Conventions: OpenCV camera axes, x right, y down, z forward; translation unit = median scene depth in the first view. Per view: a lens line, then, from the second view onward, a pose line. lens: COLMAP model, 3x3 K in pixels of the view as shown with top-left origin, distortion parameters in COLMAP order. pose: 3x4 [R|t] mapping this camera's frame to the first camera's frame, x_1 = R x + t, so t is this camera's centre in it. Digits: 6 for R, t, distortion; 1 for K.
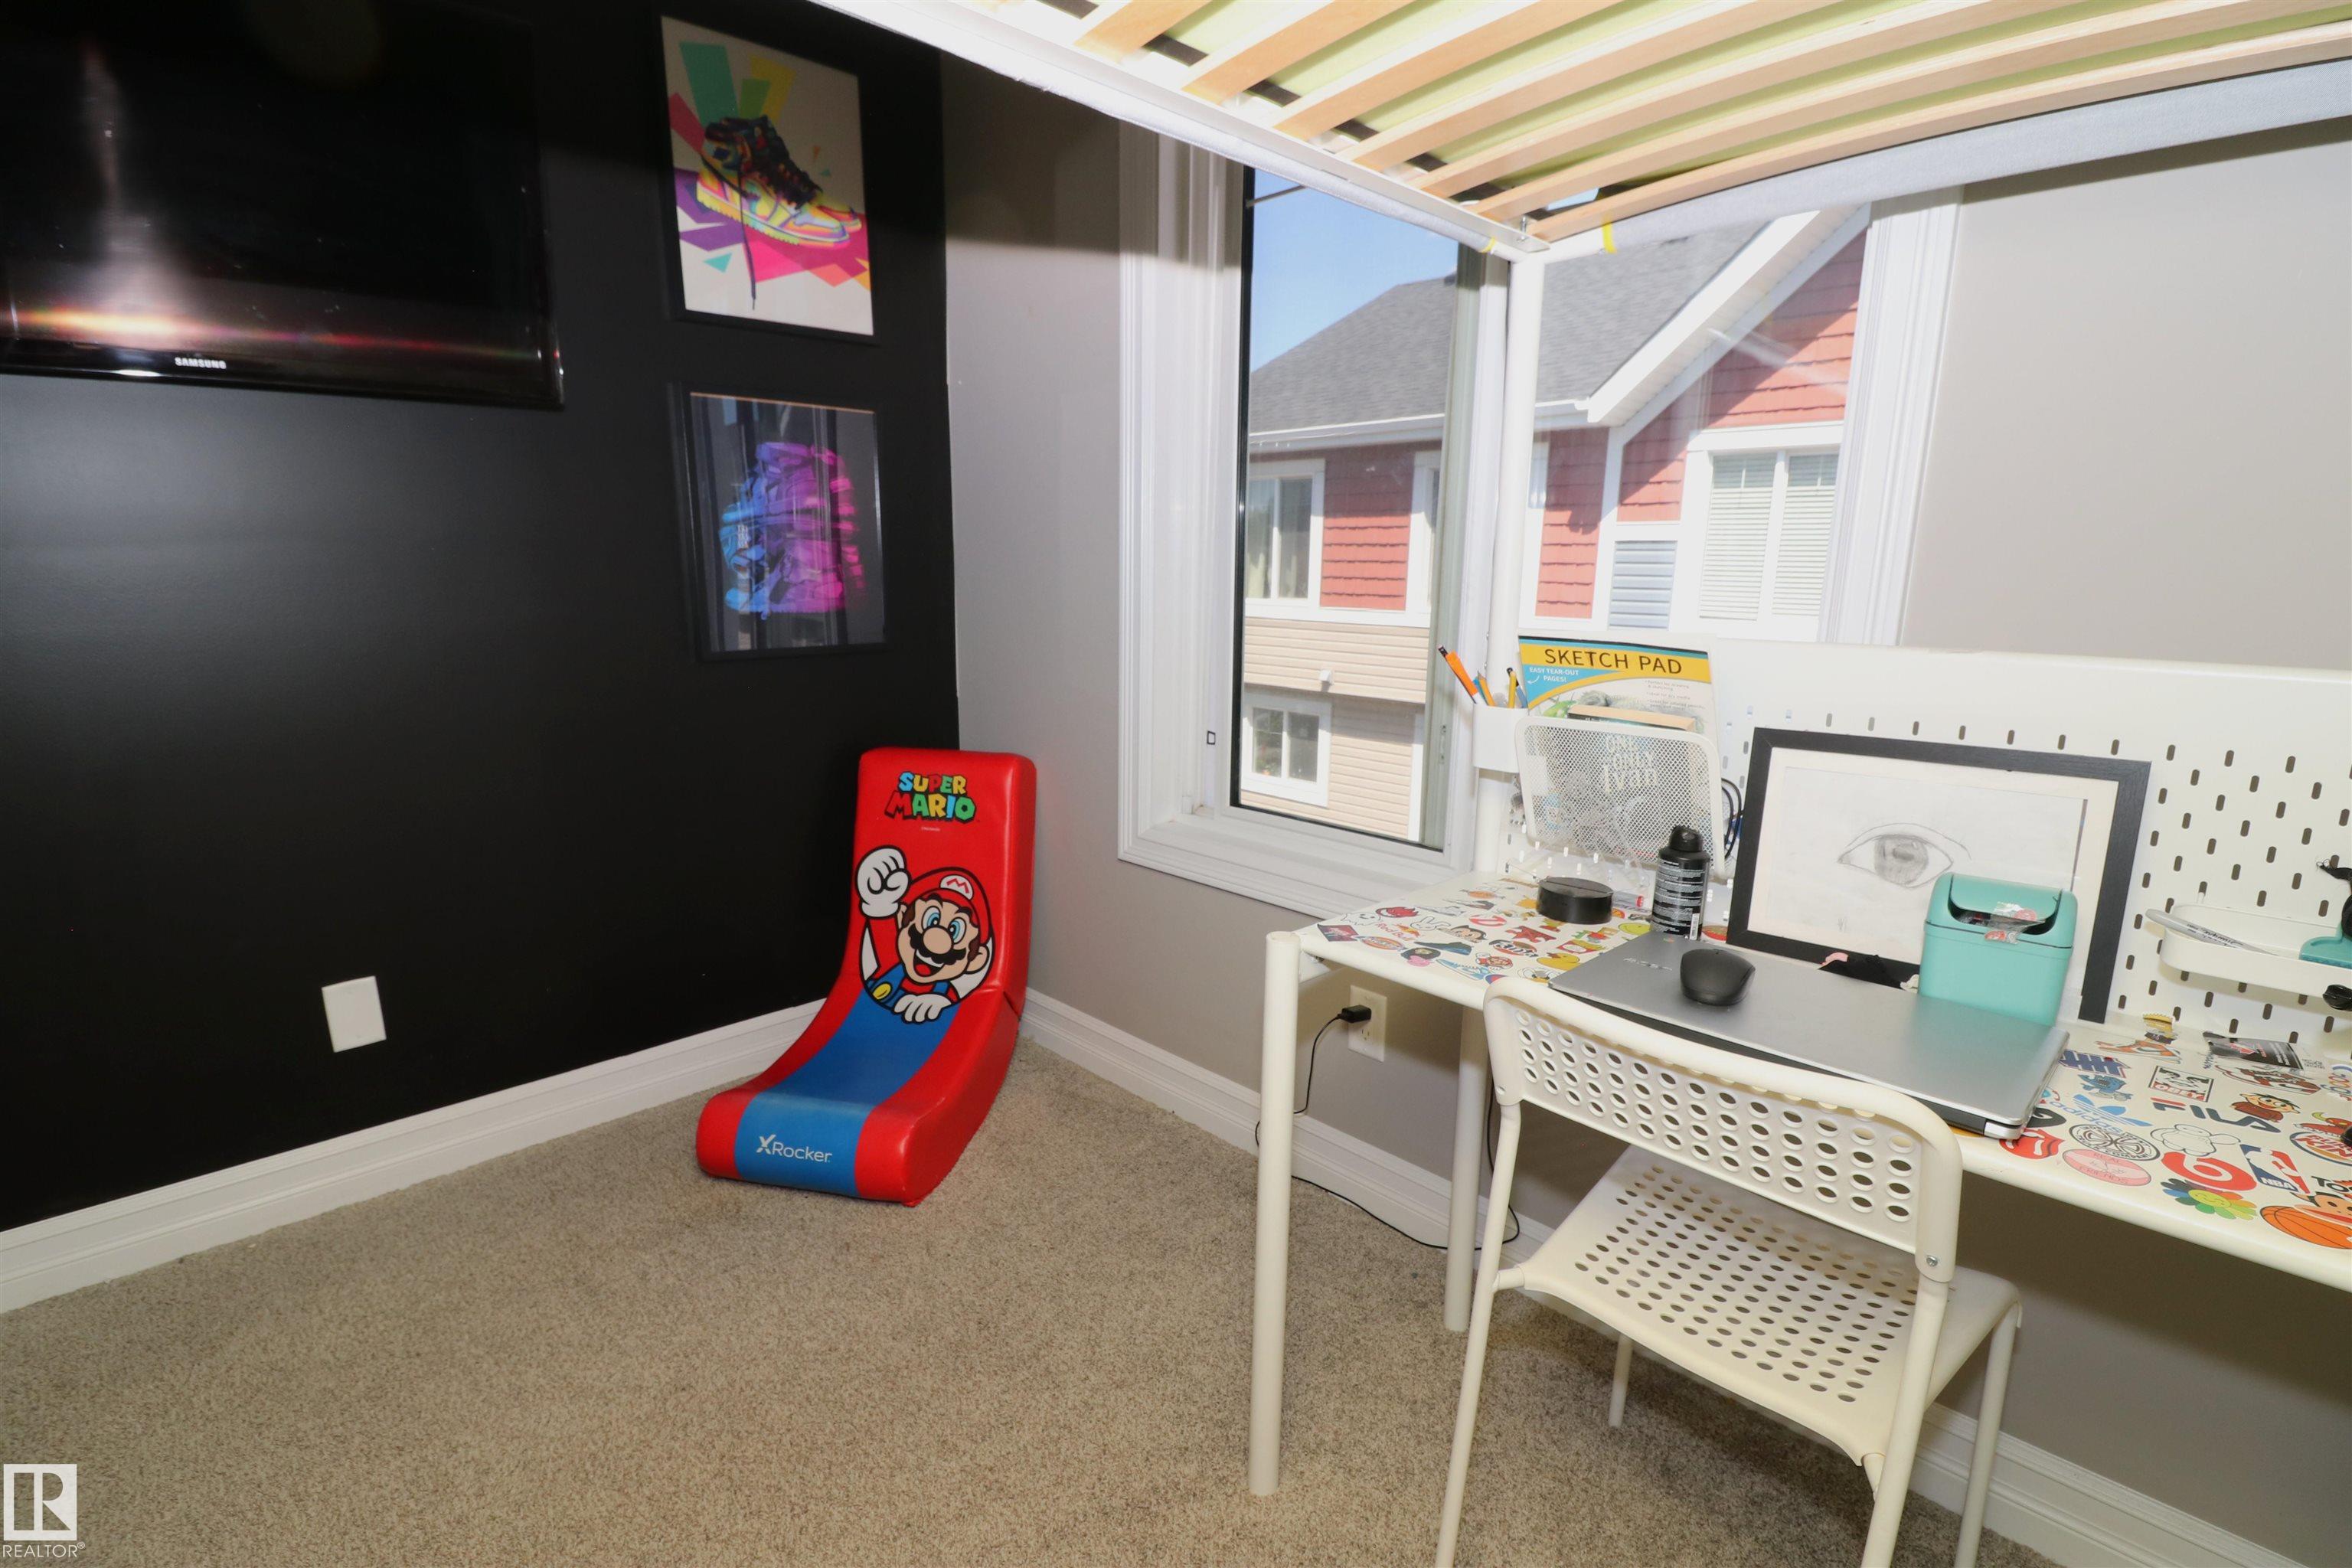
lens RADIAL K [[1089.6, 0, 1166.0], [0, 1089.6, 791.5], [0, 0, 1]] dist [0.001228, -0.014044]
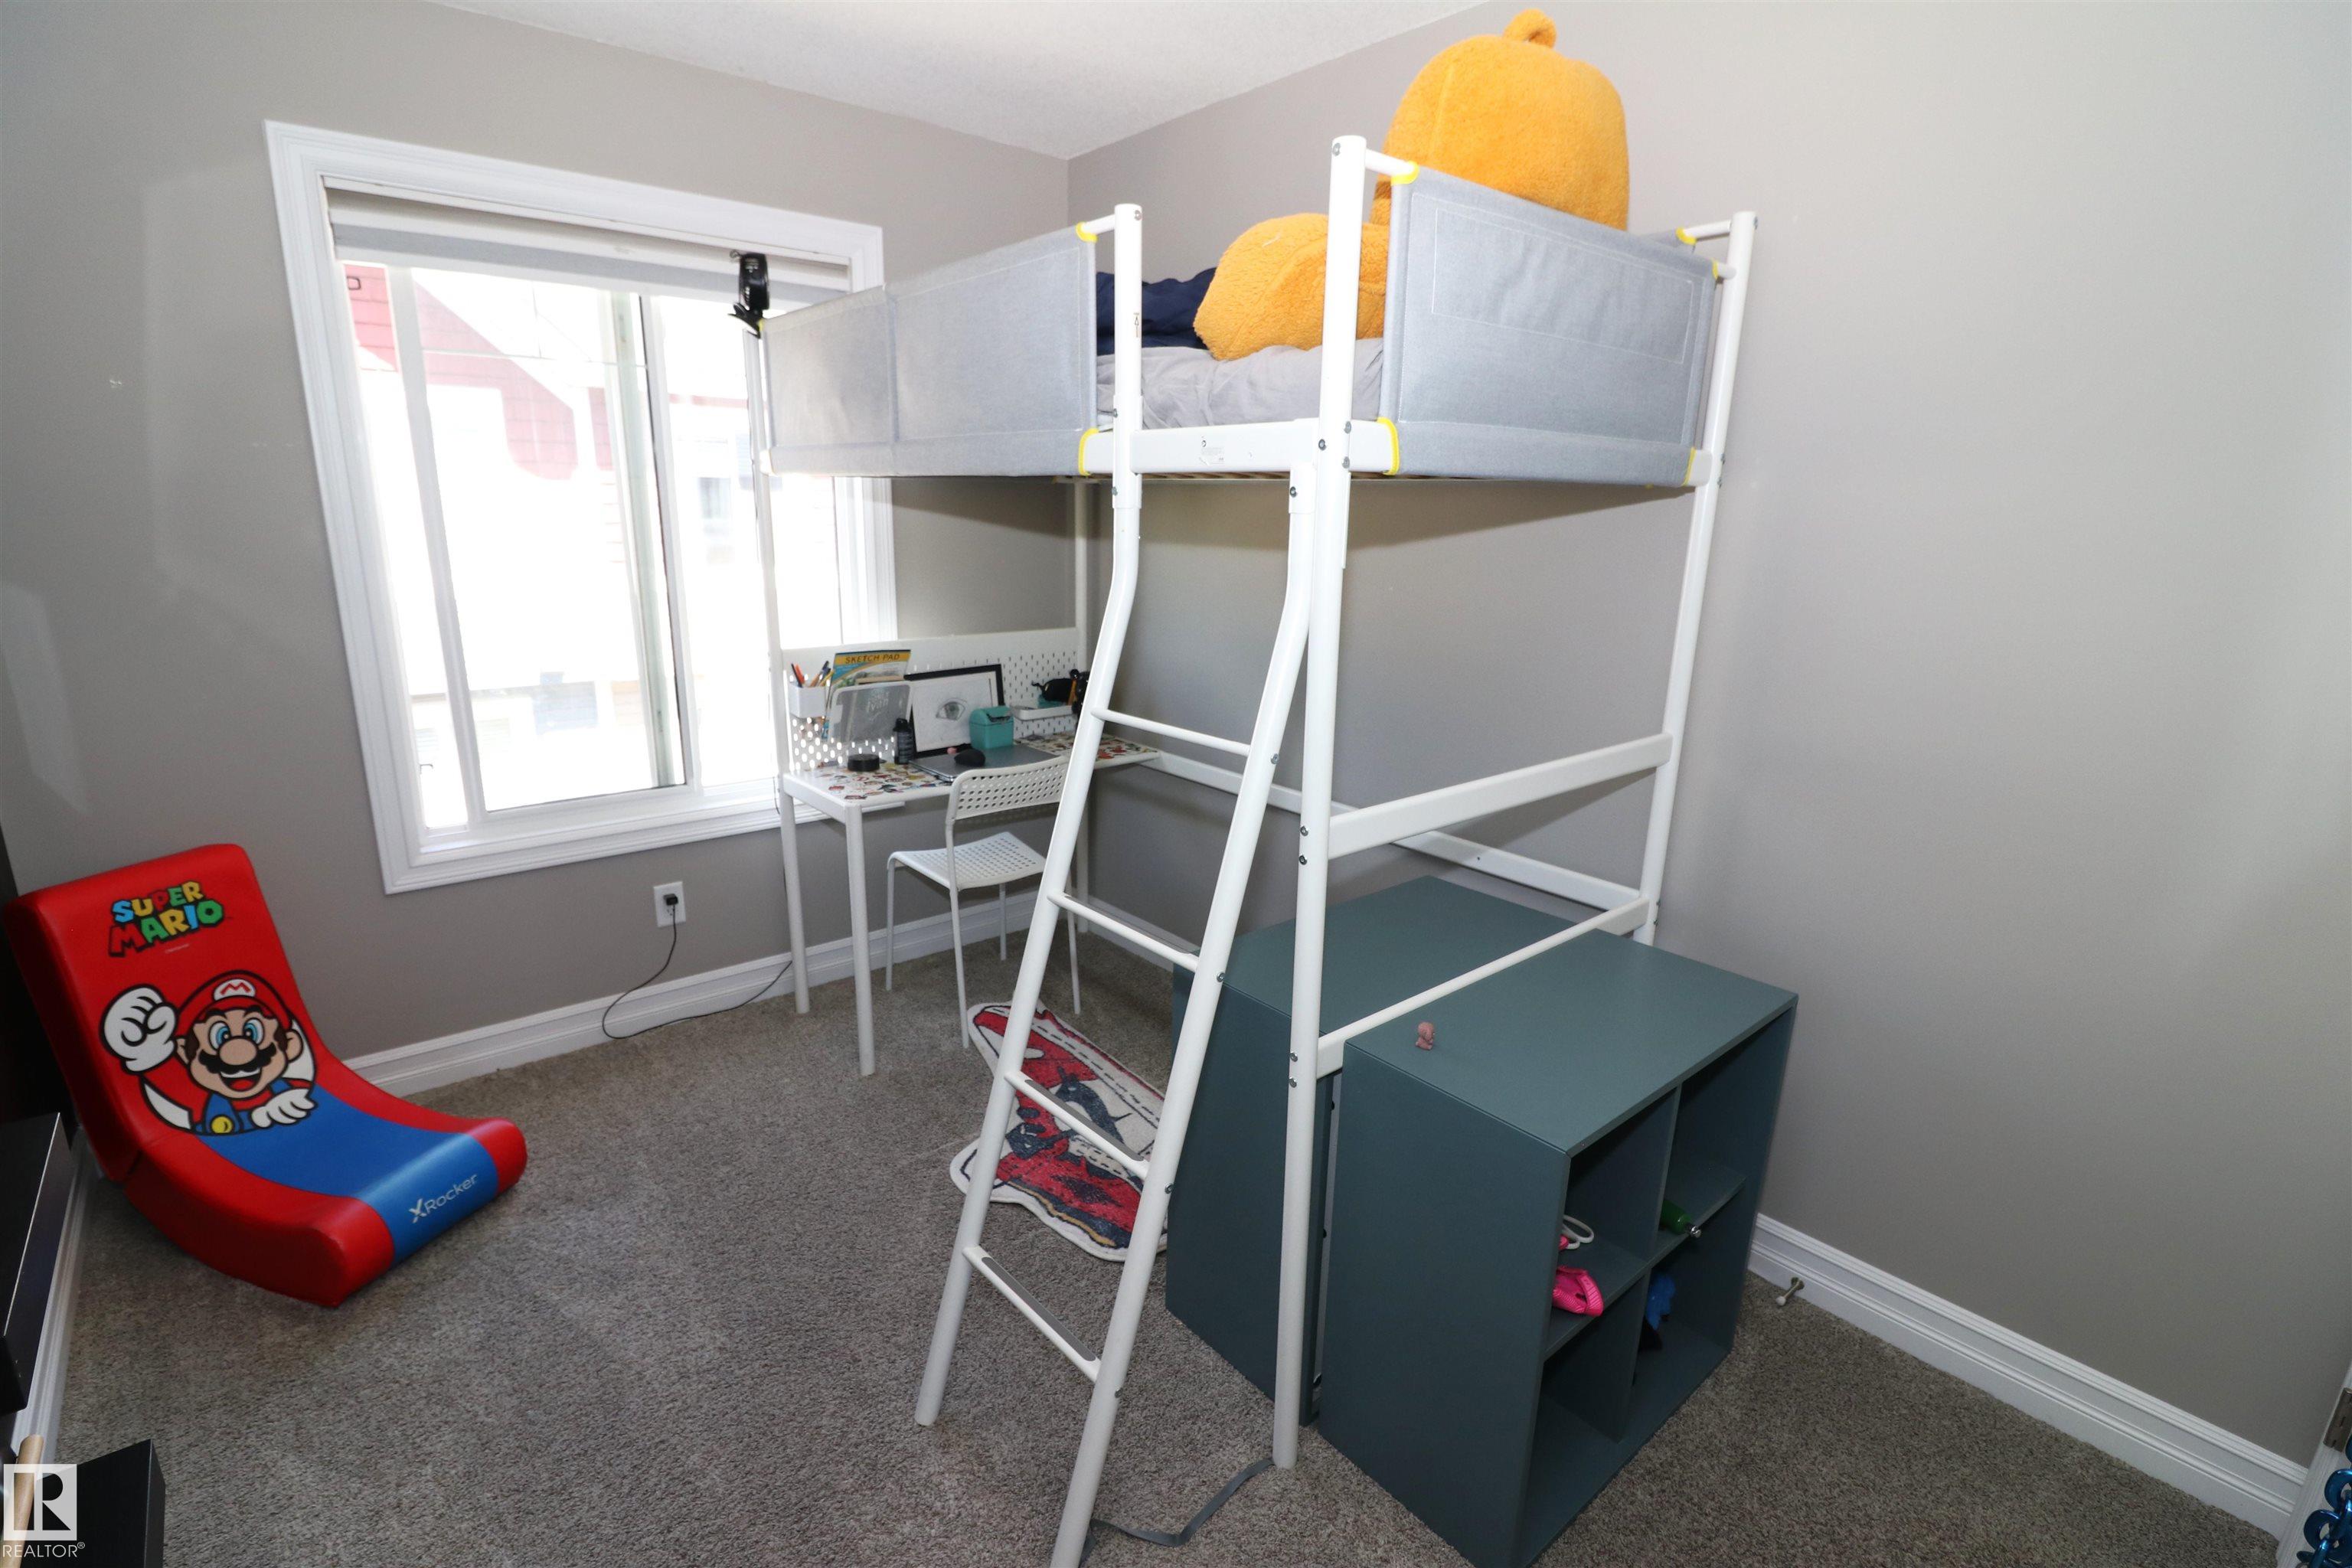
lens RADIAL K [[1014.9, 0, 1132.5], [0, 1014.9, 757.5], [0, 0, 1]] dist [-0.000630, -0.026835]
pose [[0.109686, -0.234842, 0.965825, -0.895140], [0.194408, 0.957990, 0.210858, -0.138362], [-0.974769, 0.164636, 0.150733, 0.071332]]
